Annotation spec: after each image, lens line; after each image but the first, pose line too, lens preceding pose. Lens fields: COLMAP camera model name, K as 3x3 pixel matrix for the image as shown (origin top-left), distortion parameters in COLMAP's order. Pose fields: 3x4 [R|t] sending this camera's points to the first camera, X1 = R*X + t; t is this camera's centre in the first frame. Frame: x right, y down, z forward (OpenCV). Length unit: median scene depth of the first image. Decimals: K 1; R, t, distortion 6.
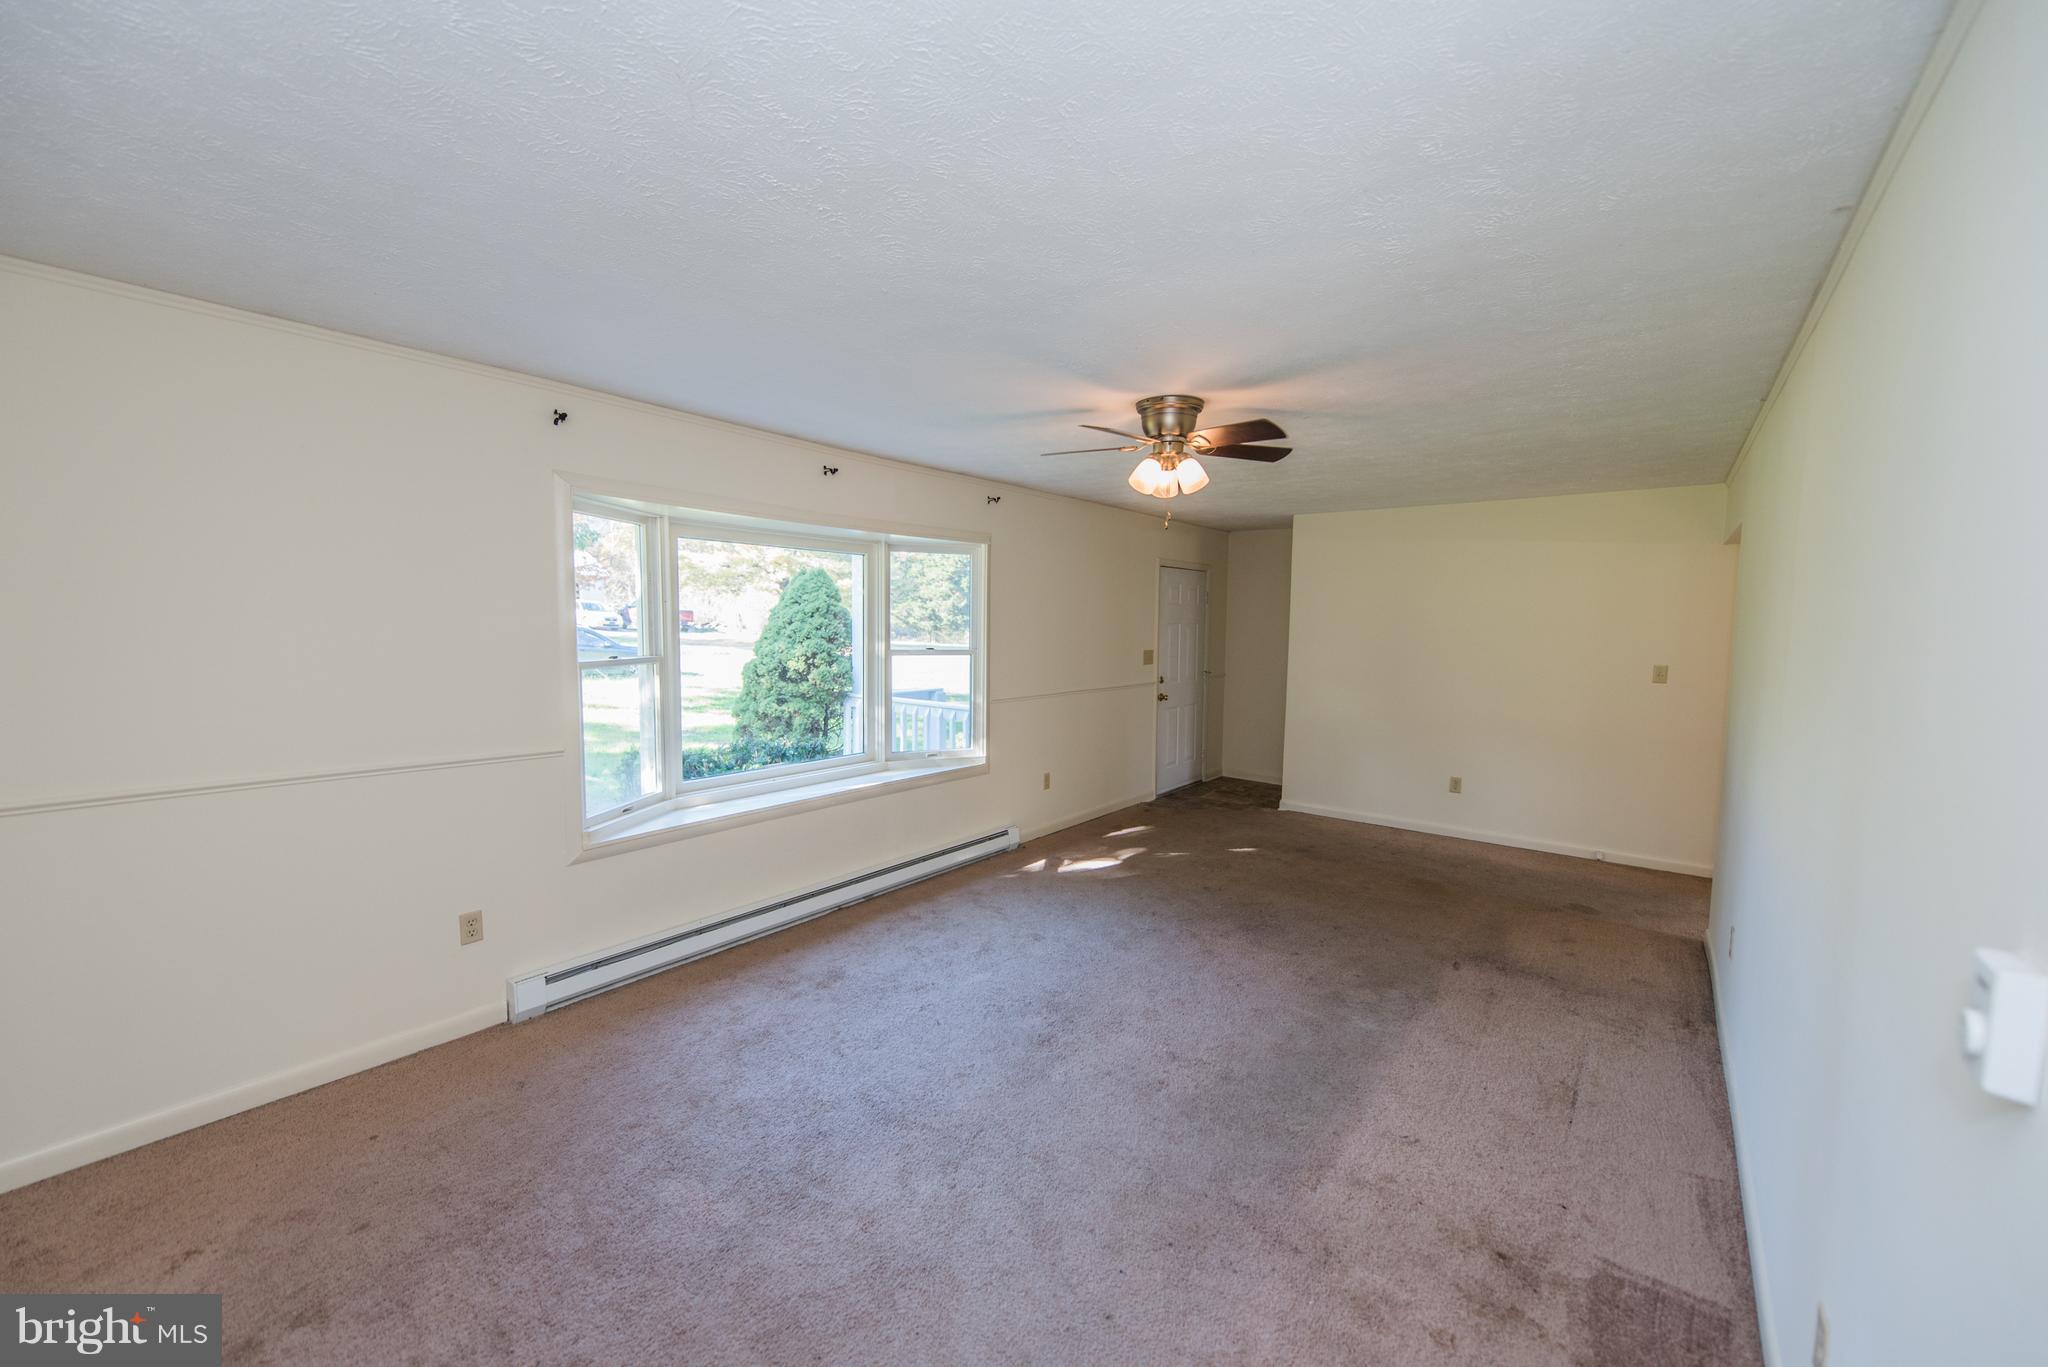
lens RADIAL K [[802.2, 0, 1024.0], [0, 802.2, 683.5], [0, 0, 1]] dist [0.010632, 0.000037]
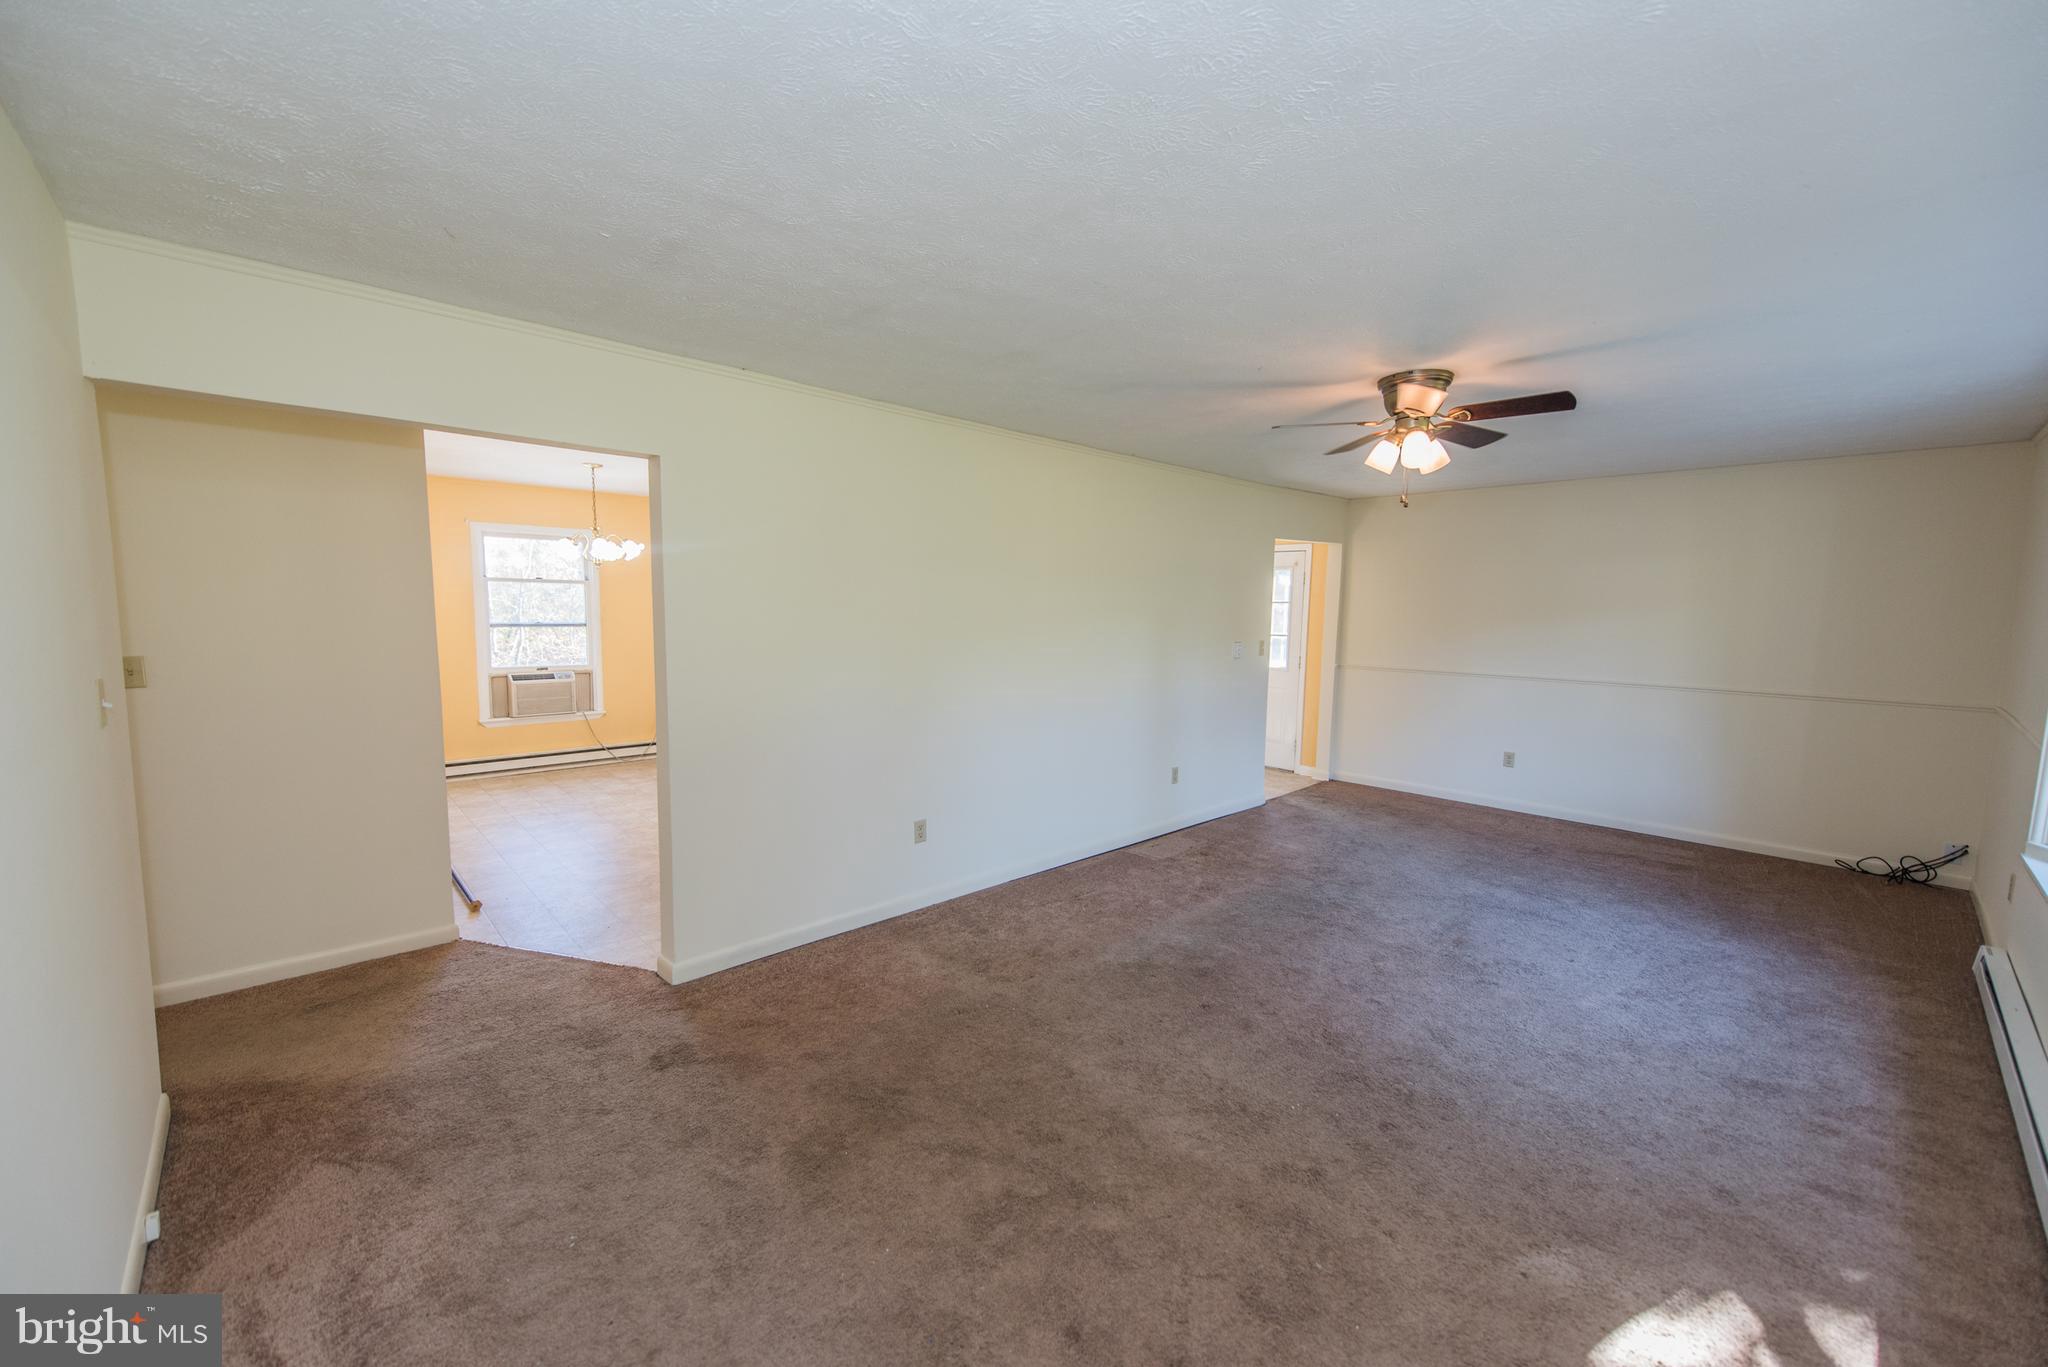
lens RADIAL K [[802.2, 0, 1024.0], [0, 802.2, 683.5], [0, 0, 1]] dist [0.010632, 0.000037]
pose [[-0.988796, -0.040098, 0.143787, 0.469170], [-0.014289, 0.984248, 0.176216, -0.141872], [-0.148588, 0.172187, -0.973793, 1.984587]]
